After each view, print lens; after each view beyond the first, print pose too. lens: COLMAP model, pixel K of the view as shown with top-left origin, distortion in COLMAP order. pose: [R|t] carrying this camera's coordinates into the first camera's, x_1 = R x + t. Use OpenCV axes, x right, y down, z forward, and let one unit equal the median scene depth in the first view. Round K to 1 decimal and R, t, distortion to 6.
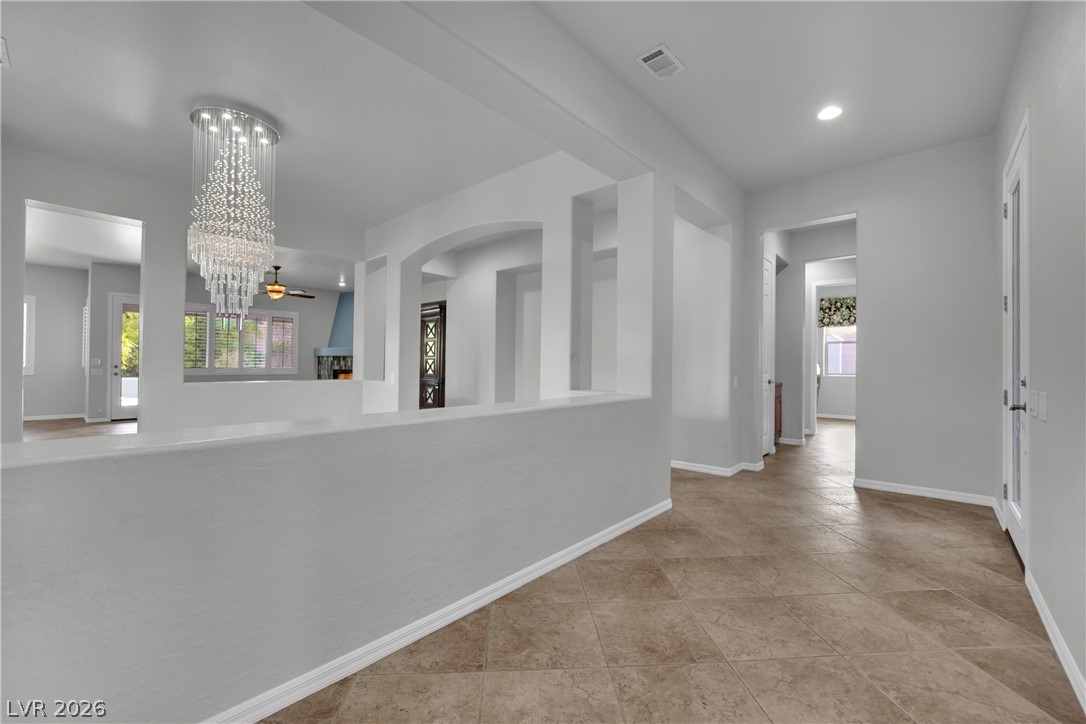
lens RADIAL K [[439.8, 0, 544.7], [0, 439.8, 364.9], [0, 0, 1]] dist [0.000692, -0.000001]
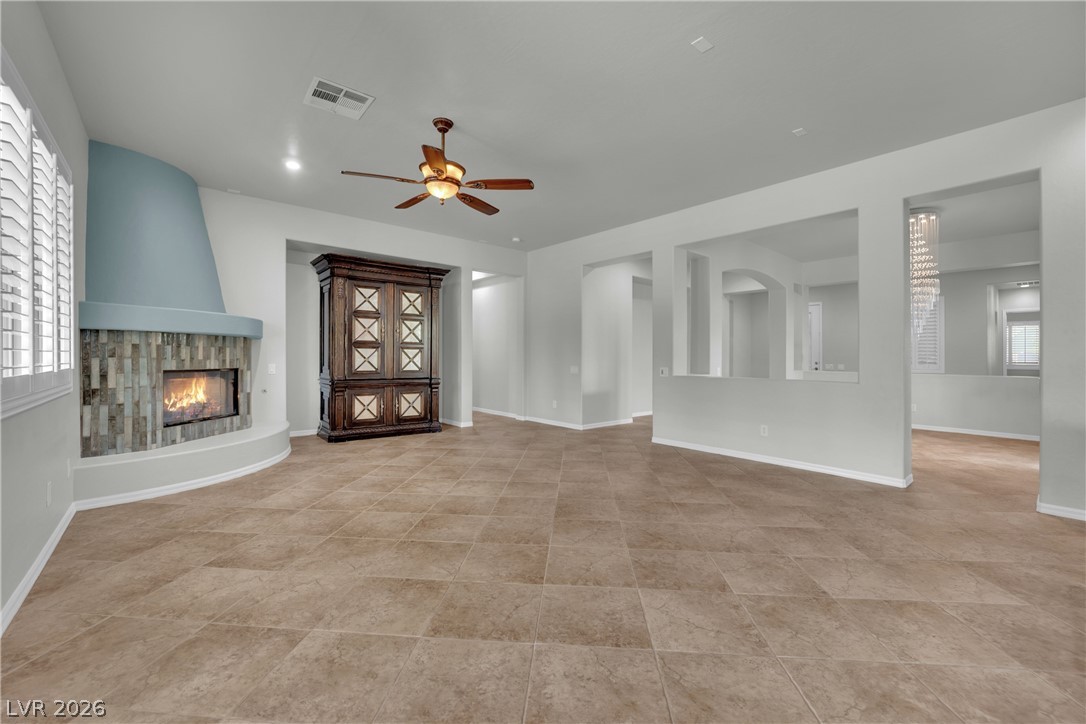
lens RADIAL K [[440.2, 0, 544.9], [0, 440.2, 358.5], [0, 0, 1]] dist [-0.000104, 0.000067]
pose [[0.103921, -0.012973, 0.994501, -0.997894], [-0.005513, 0.999892, 0.013619, -0.007740], [-0.994570, -0.006898, 0.103838, 0.875801]]
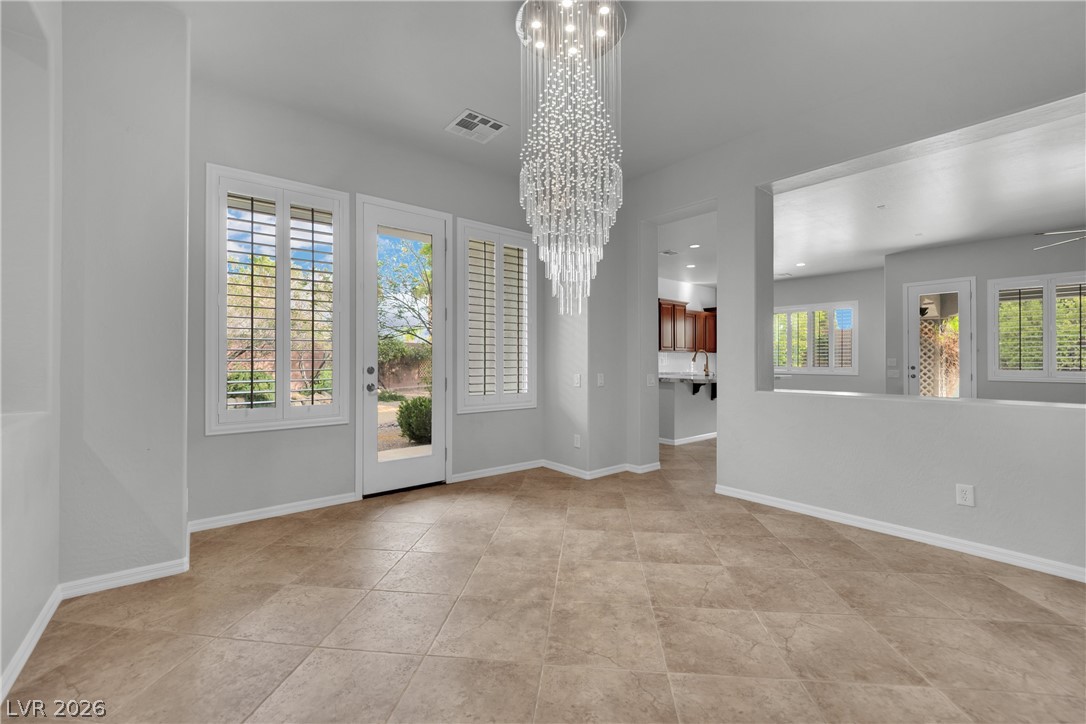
lens RADIAL K [[440.2, 0, 544.9], [0, 440.2, 358.5], [0, 0, 1]] dist [-0.000104, 0.000067]
pose [[-0.148288, -0.017624, -0.988787, -0.000963], [0.006103, 0.999806, -0.018736, -0.002037], [0.988925, -0.008813, -0.148151, 0.408252]]
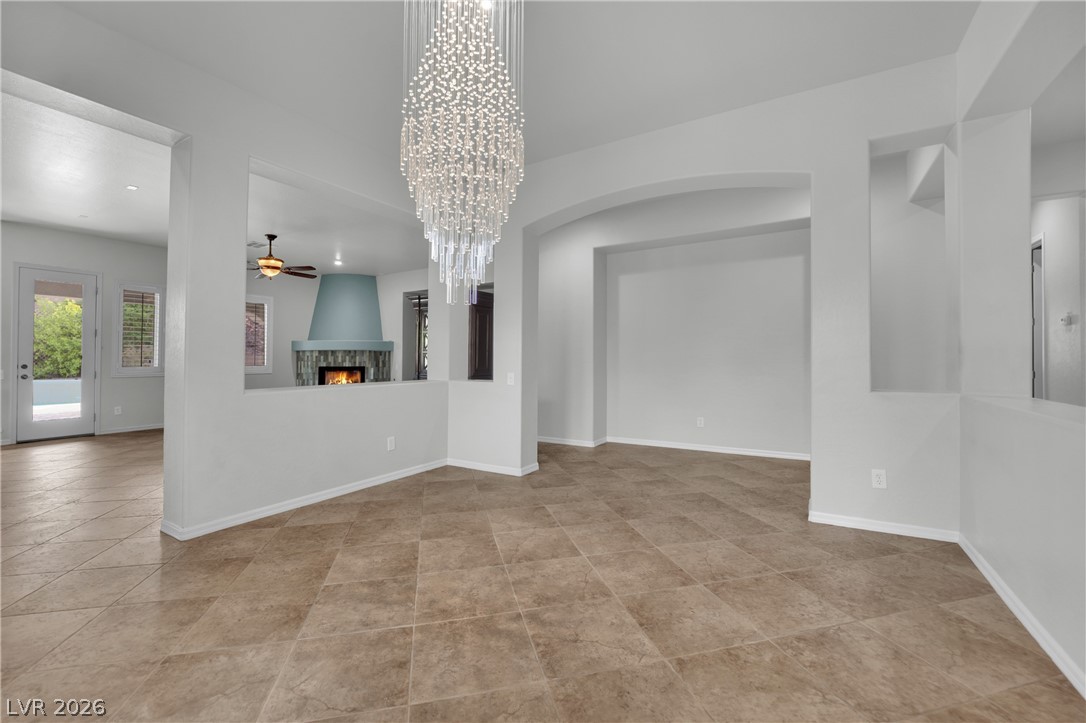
lens RADIAL K [[440.2, 0, 544.9], [0, 440.2, 358.0], [0, 0, 1]] dist [-0.000104, 0.000067]
pose [[0.983579, -0.008289, 0.180287, -0.274523], [0.008435, 0.999964, -0.000040, -0.002901], [-0.180280, 0.001560, 0.983614, 0.147509]]
